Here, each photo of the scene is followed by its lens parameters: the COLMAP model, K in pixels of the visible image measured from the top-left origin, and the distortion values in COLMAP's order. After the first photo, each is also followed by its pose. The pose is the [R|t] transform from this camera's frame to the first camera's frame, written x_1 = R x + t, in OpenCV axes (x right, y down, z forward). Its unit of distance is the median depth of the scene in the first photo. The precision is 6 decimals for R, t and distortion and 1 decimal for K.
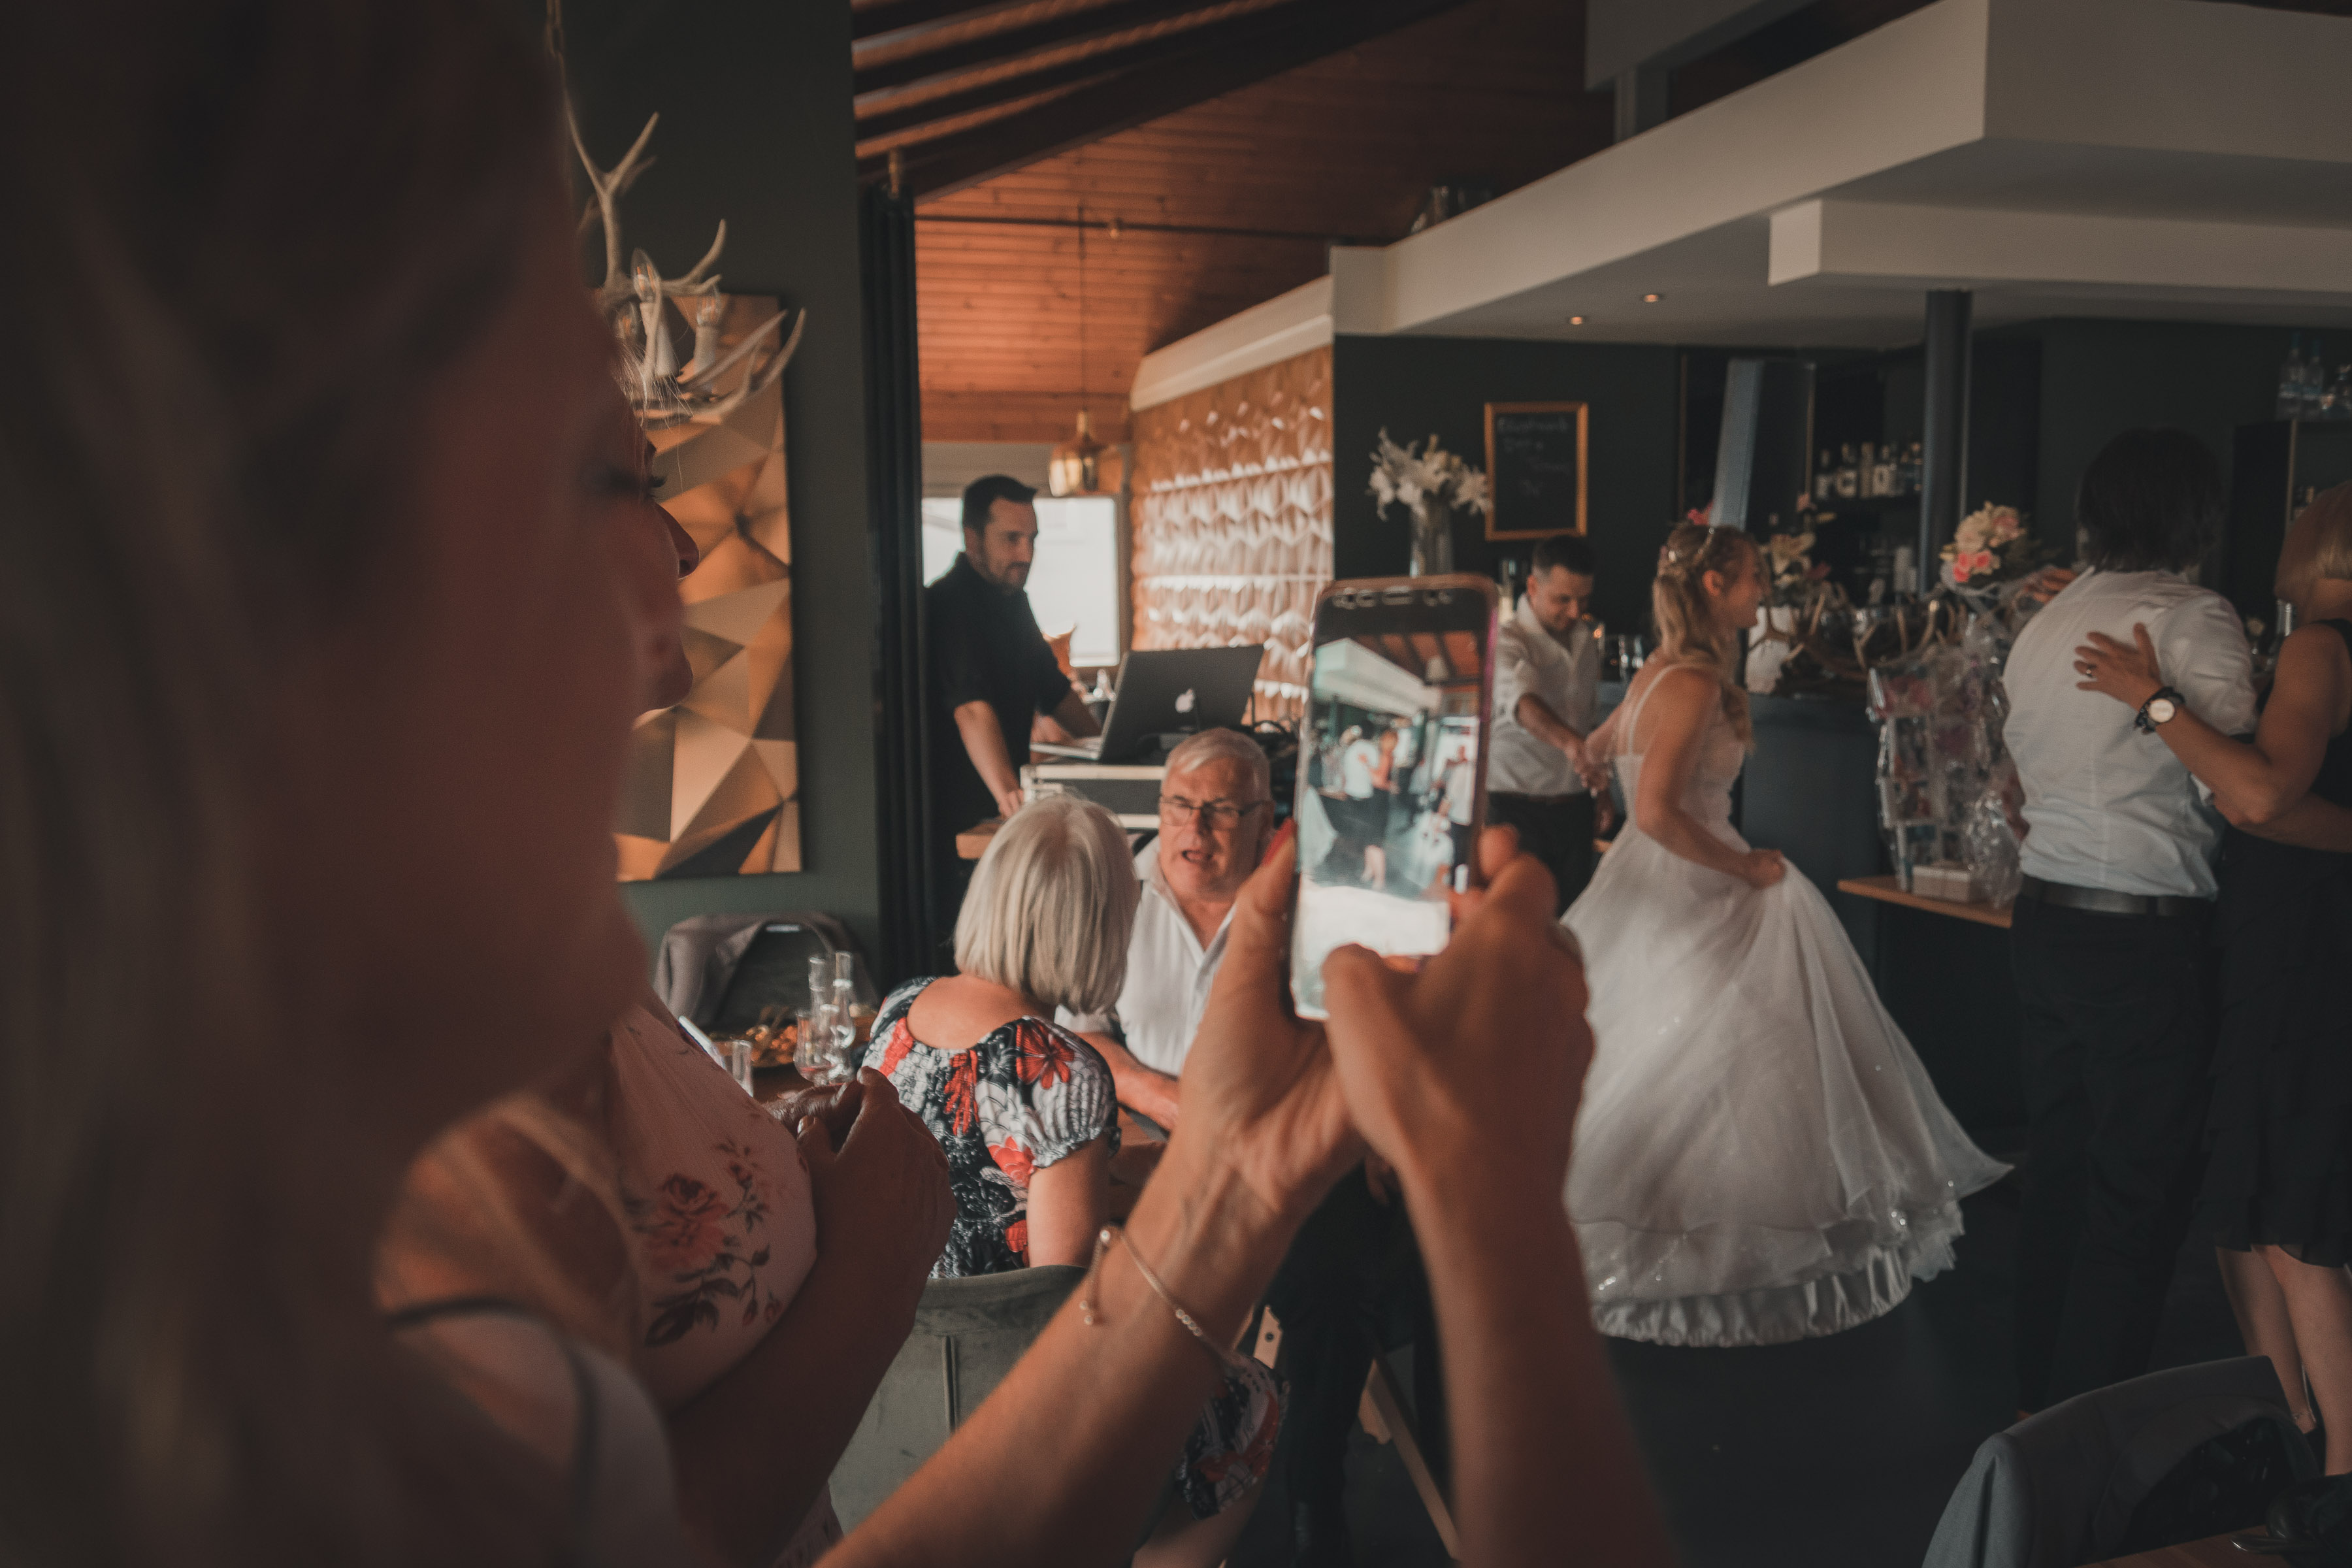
lens RADIAL K [[1754.5, 0, 1185.7], [0, 1754.5, 801.9], [0, 0, 1]] dist [0.003130, -0.003938]
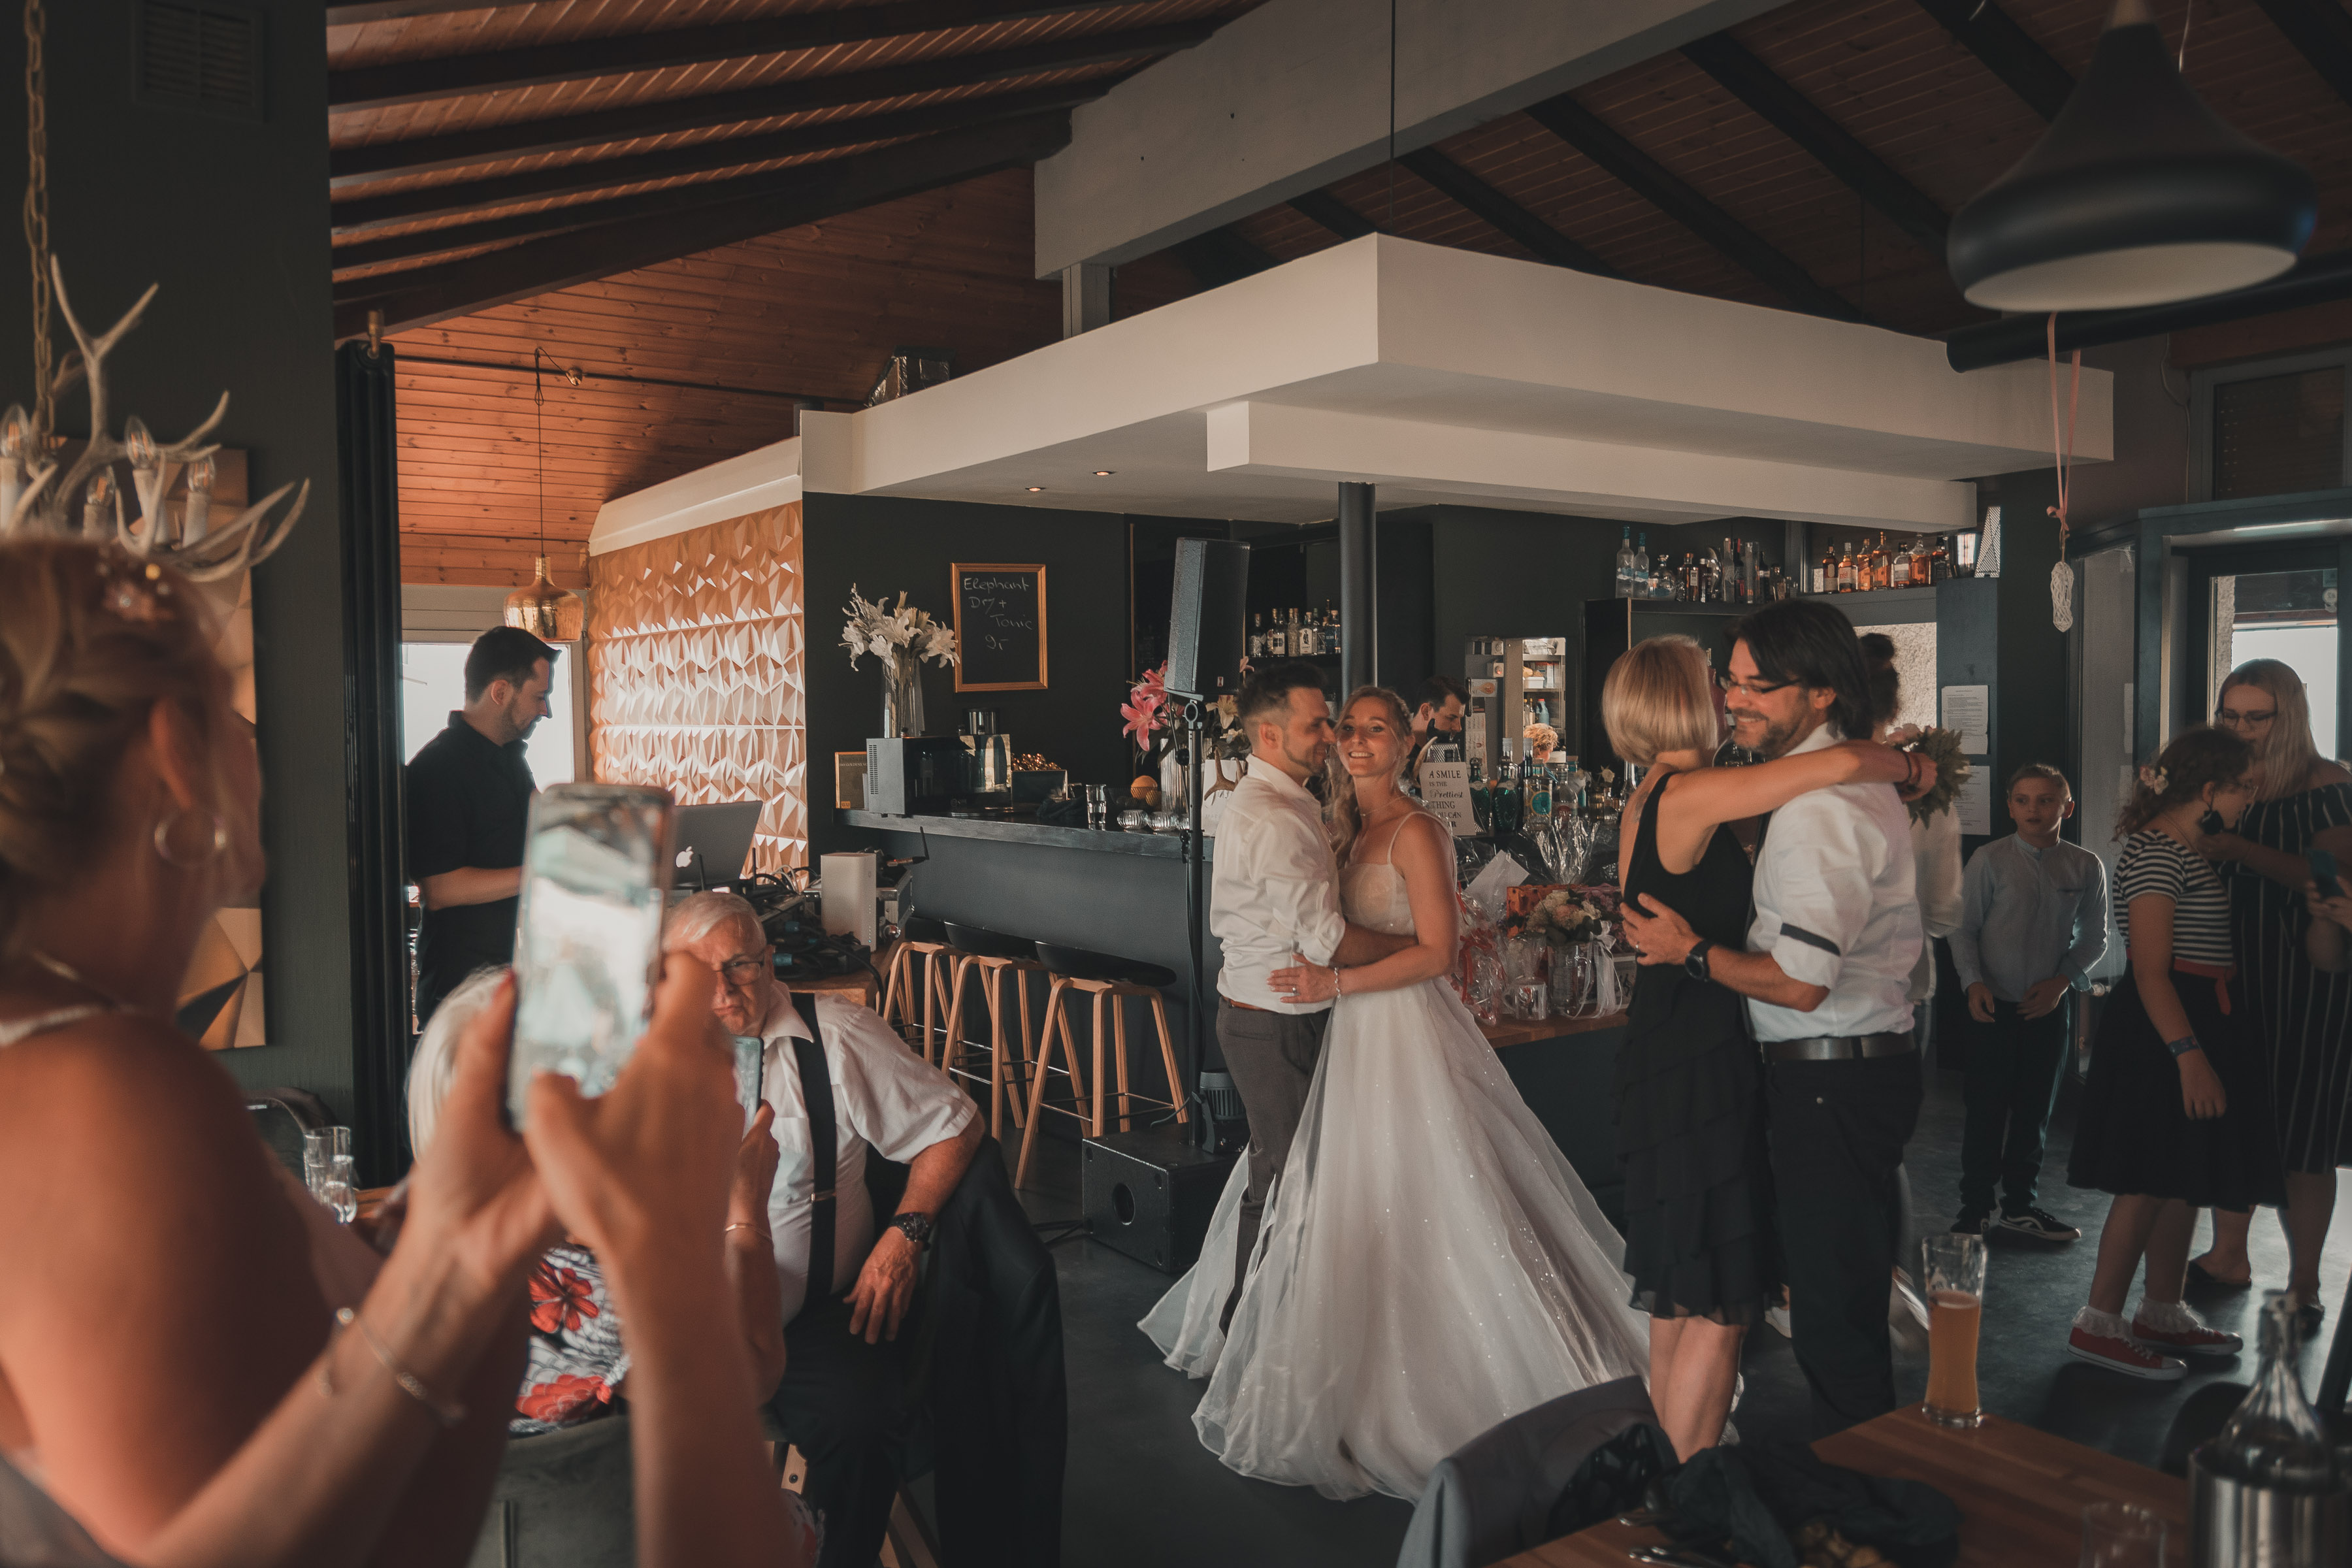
lens RADIAL K [[1754.5, 0, 1166.9], [0, 1754.5, 791.2], [0, 0, 1]] dist [0.003130, -0.003938]
pose [[0.956220, -0.008323, 0.292531, -0.014673], [0.033413, 0.996164, -0.080878, -0.002057], [-0.290736, 0.087111, 0.952830, -0.026468]]
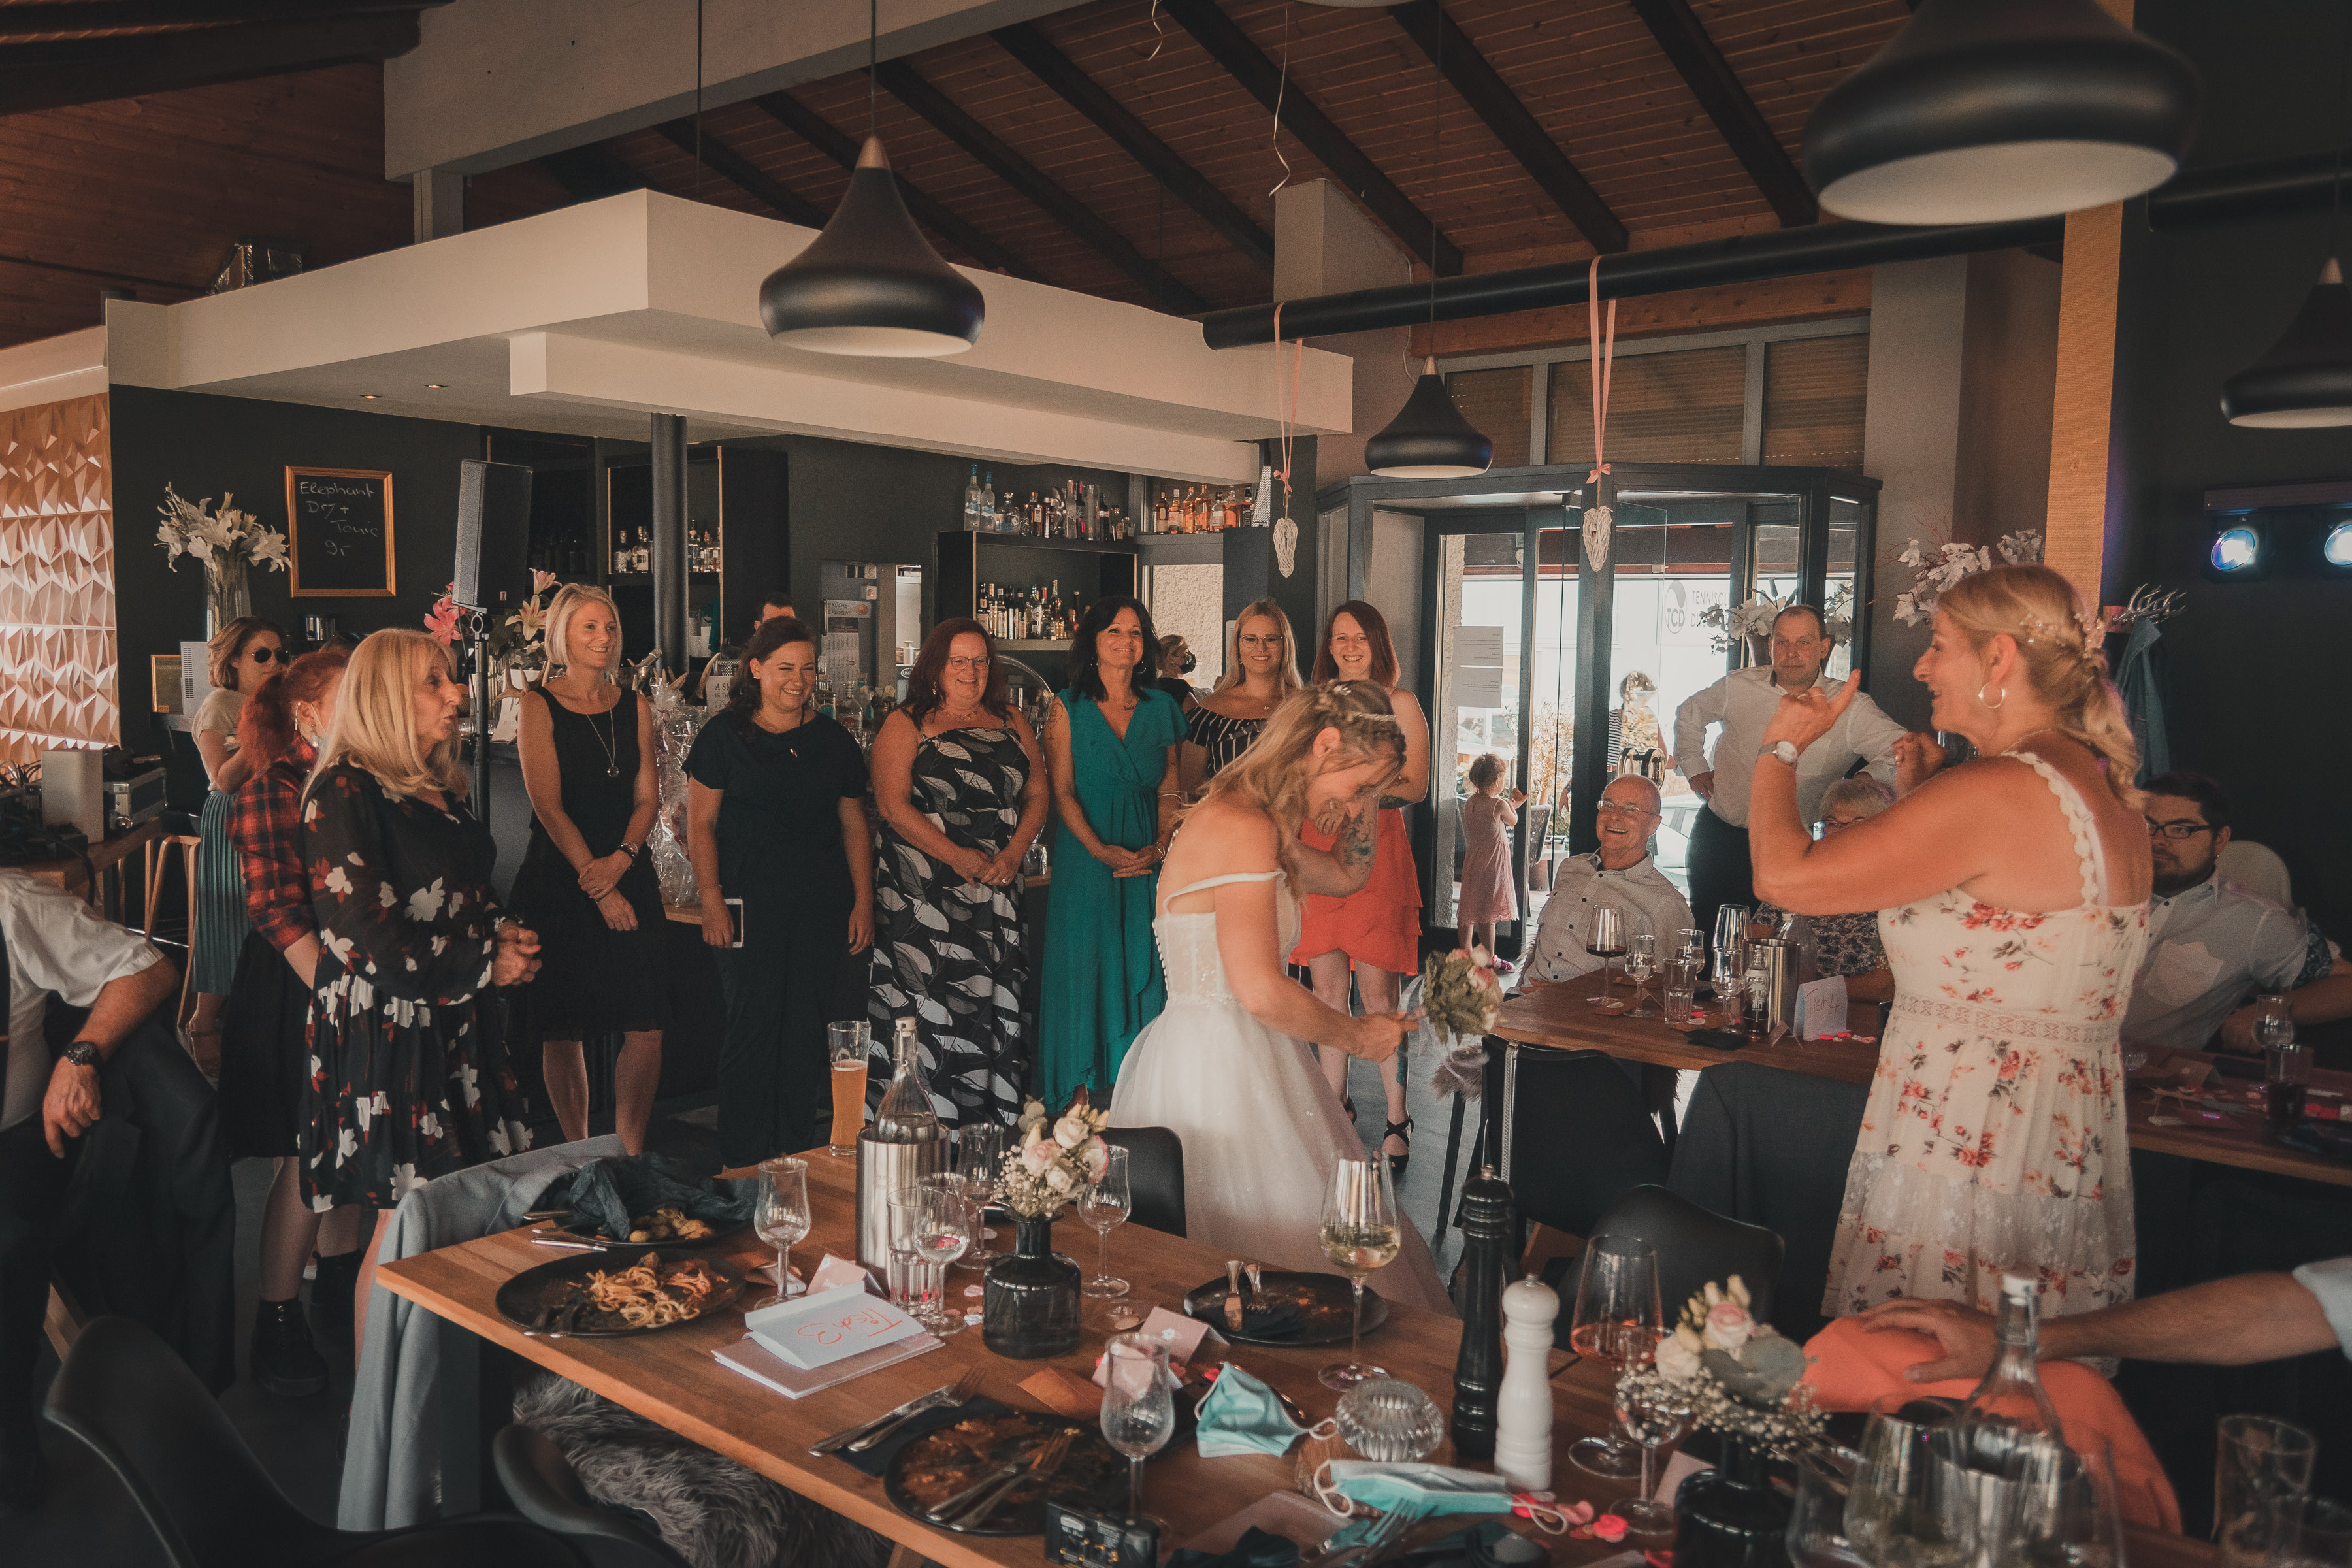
lens RADIAL K [[1754.5, 0, 1172.1], [0, 1754.5, 802.2], [0, 0, 1]] dist [0.003130, -0.003938]
pose [[0.835363, -0.023187, 0.549209, 0.036082], [0.039741, 0.999043, -0.018269, 0.012348], [-0.548260, 0.037087, 0.835485, -0.156009]]
